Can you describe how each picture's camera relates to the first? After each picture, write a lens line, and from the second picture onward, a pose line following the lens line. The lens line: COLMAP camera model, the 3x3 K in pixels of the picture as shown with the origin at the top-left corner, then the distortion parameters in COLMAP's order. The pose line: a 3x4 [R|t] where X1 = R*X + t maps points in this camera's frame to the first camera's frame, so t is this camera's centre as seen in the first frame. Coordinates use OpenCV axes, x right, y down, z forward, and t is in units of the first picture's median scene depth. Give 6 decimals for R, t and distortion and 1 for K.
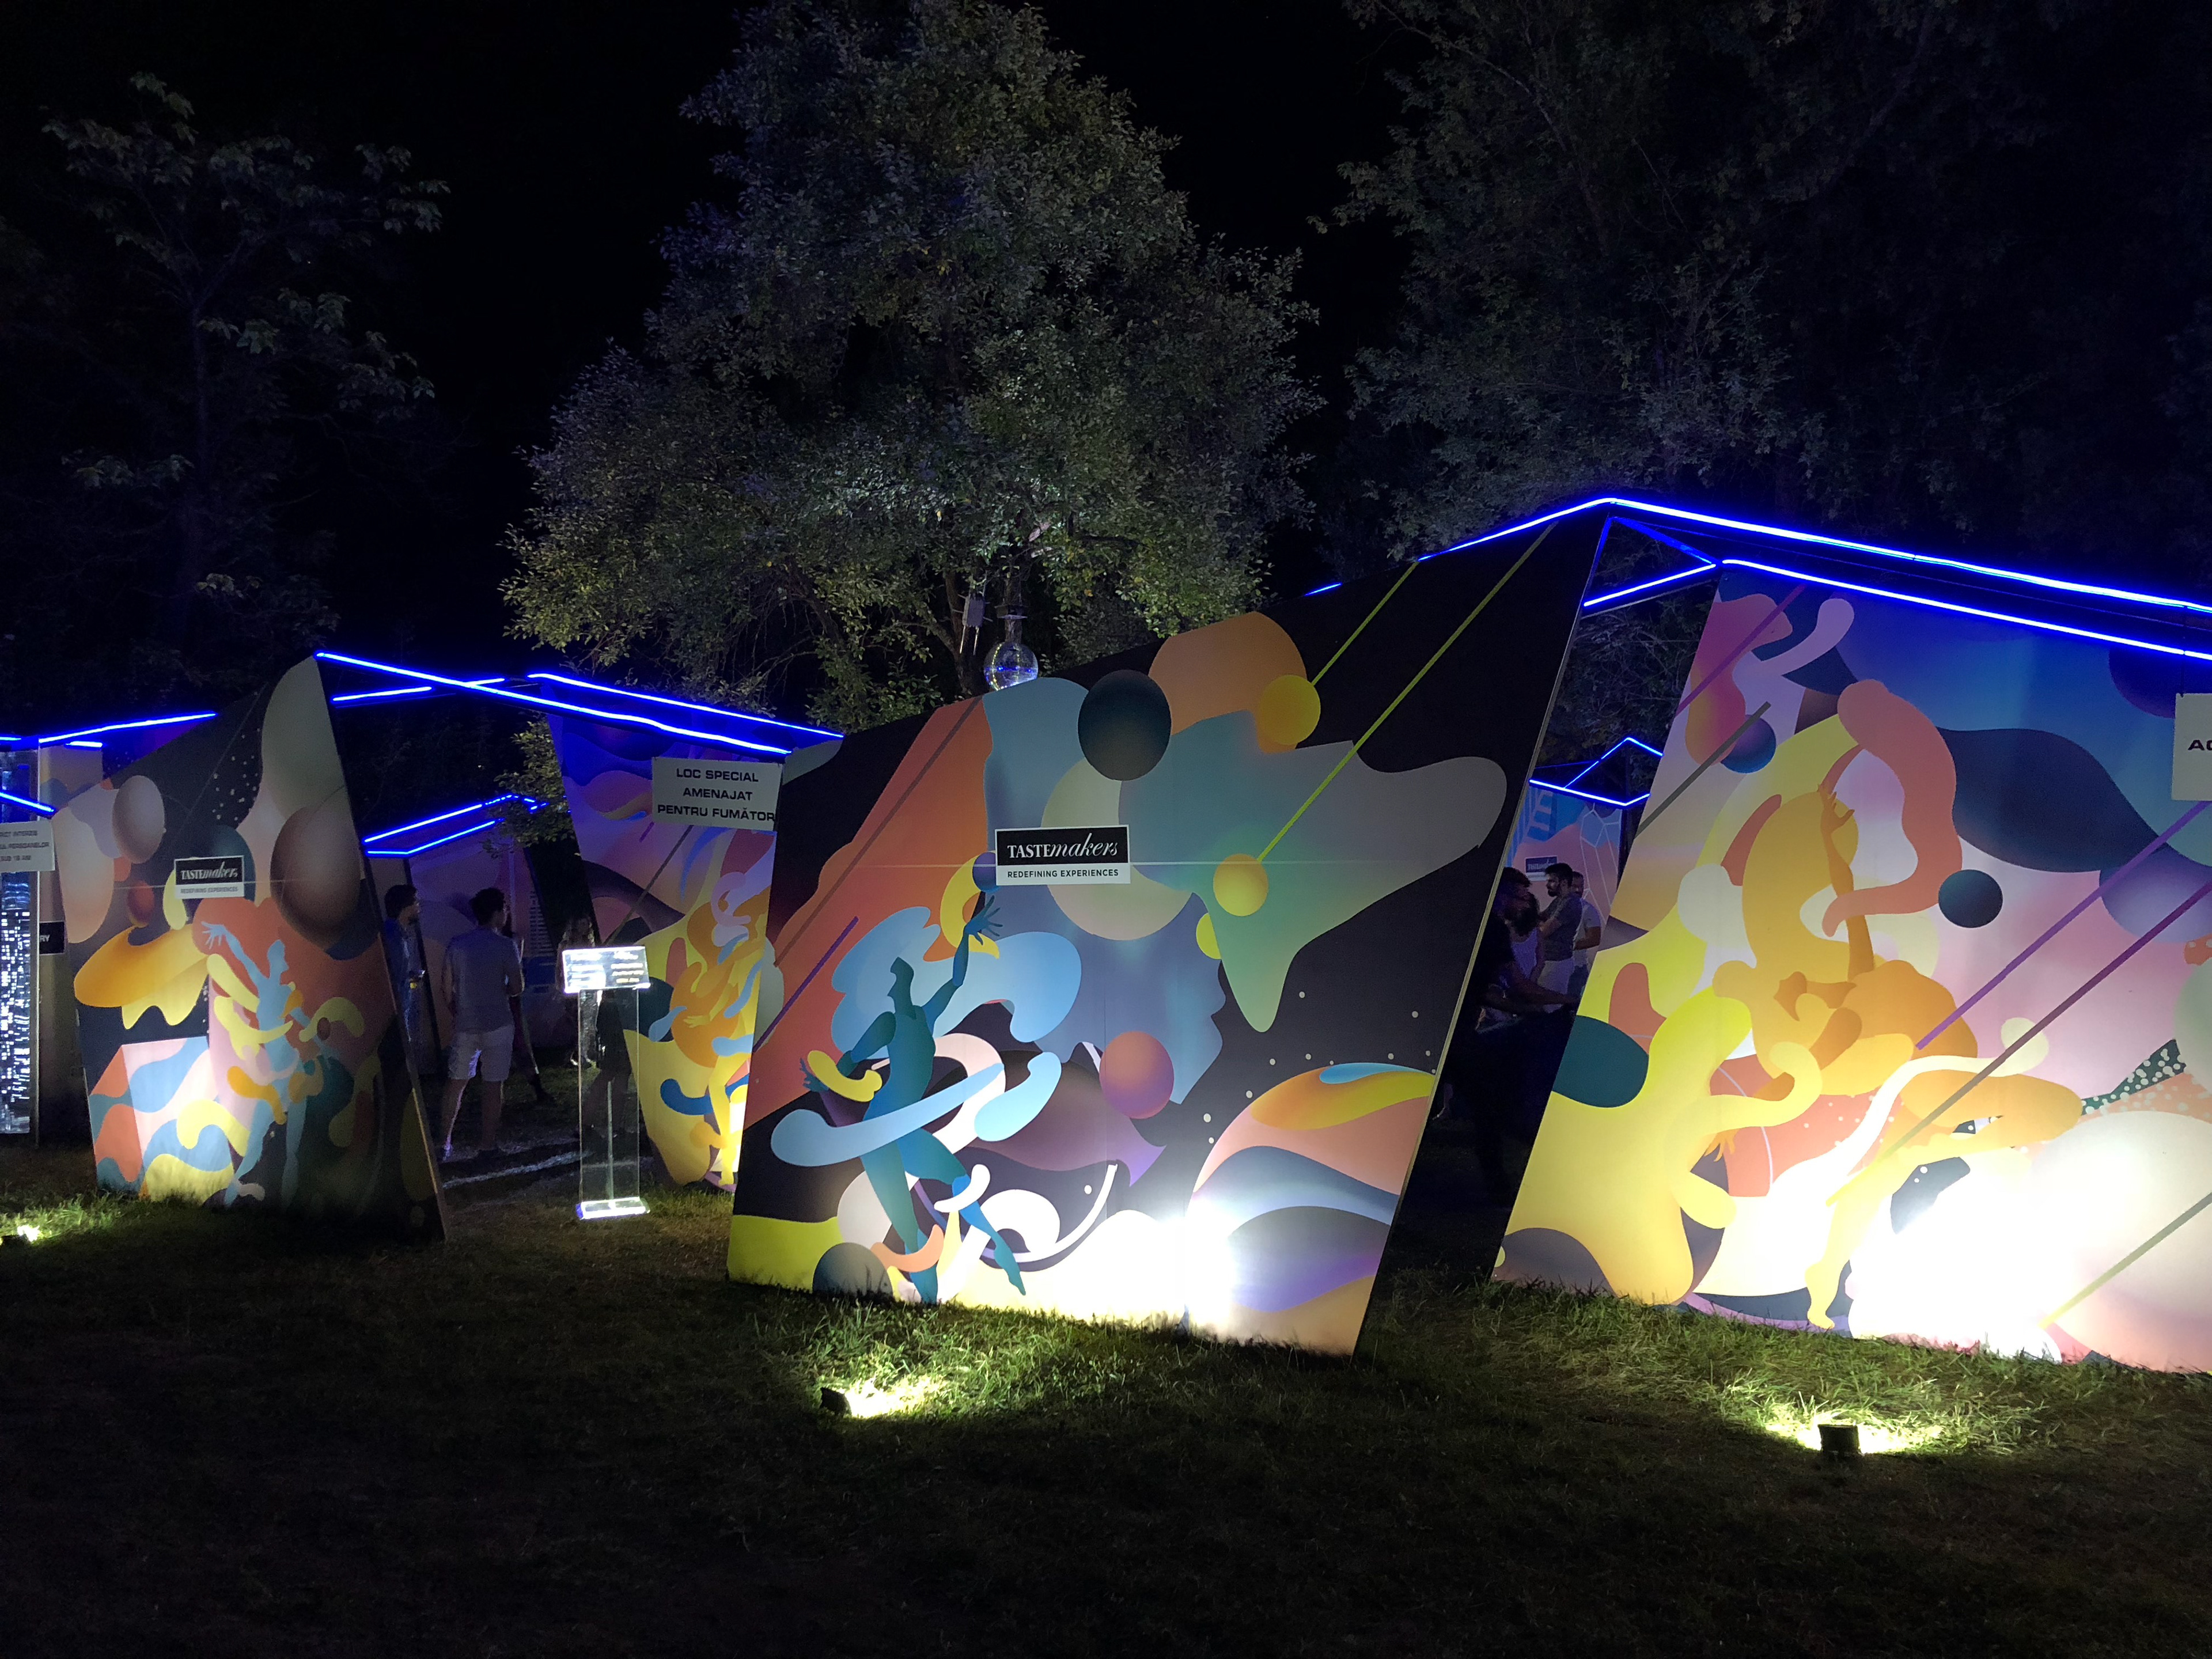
lens RADIAL K [[1822.9, 0, 1106.4], [0, 1822.9, 866.8], [0, 0, 1]] dist [0.024278, 0.005520]
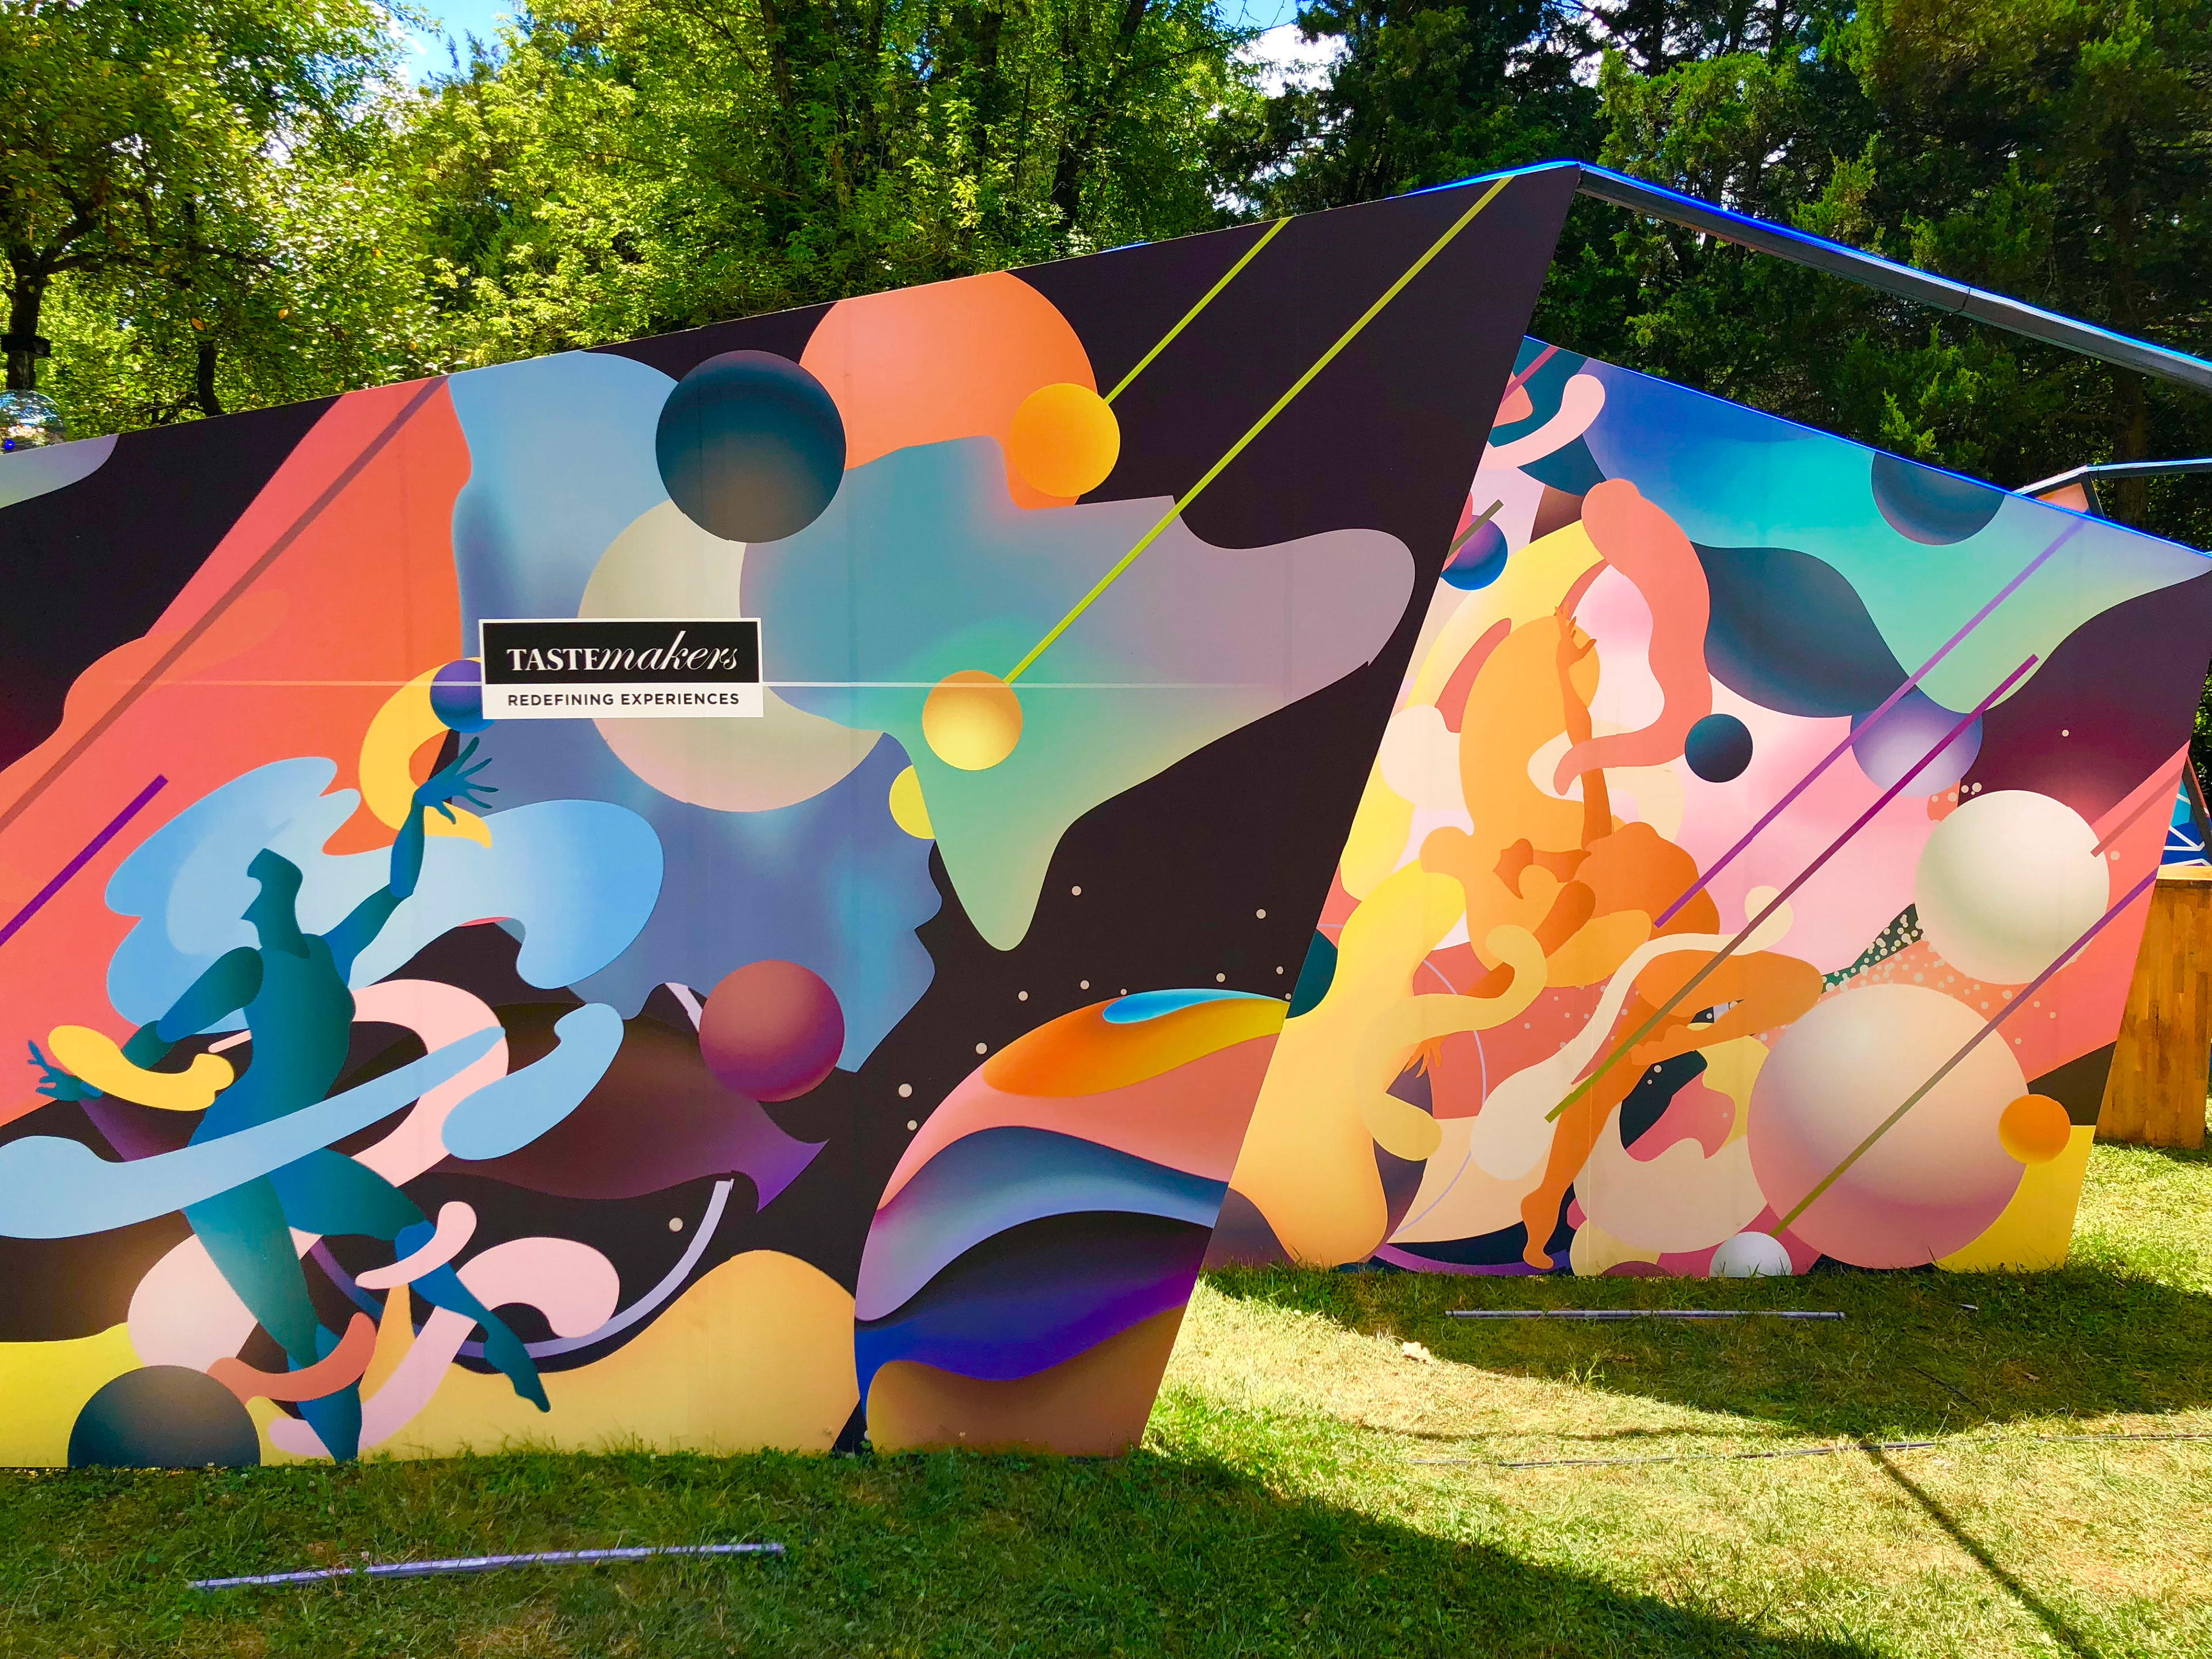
lens RADIAL K [[1822.9, 0, 1106.4], [0, 1822.9, 866.8], [0, 0, 1]] dist [0.024278, 0.005520]
pose [[0.836403, -0.029092, 0.547342, -0.219689], [-0.007241, 0.997917, 0.064104, 0.018916], [-0.548067, -0.057580, 0.834450, 0.422519]]
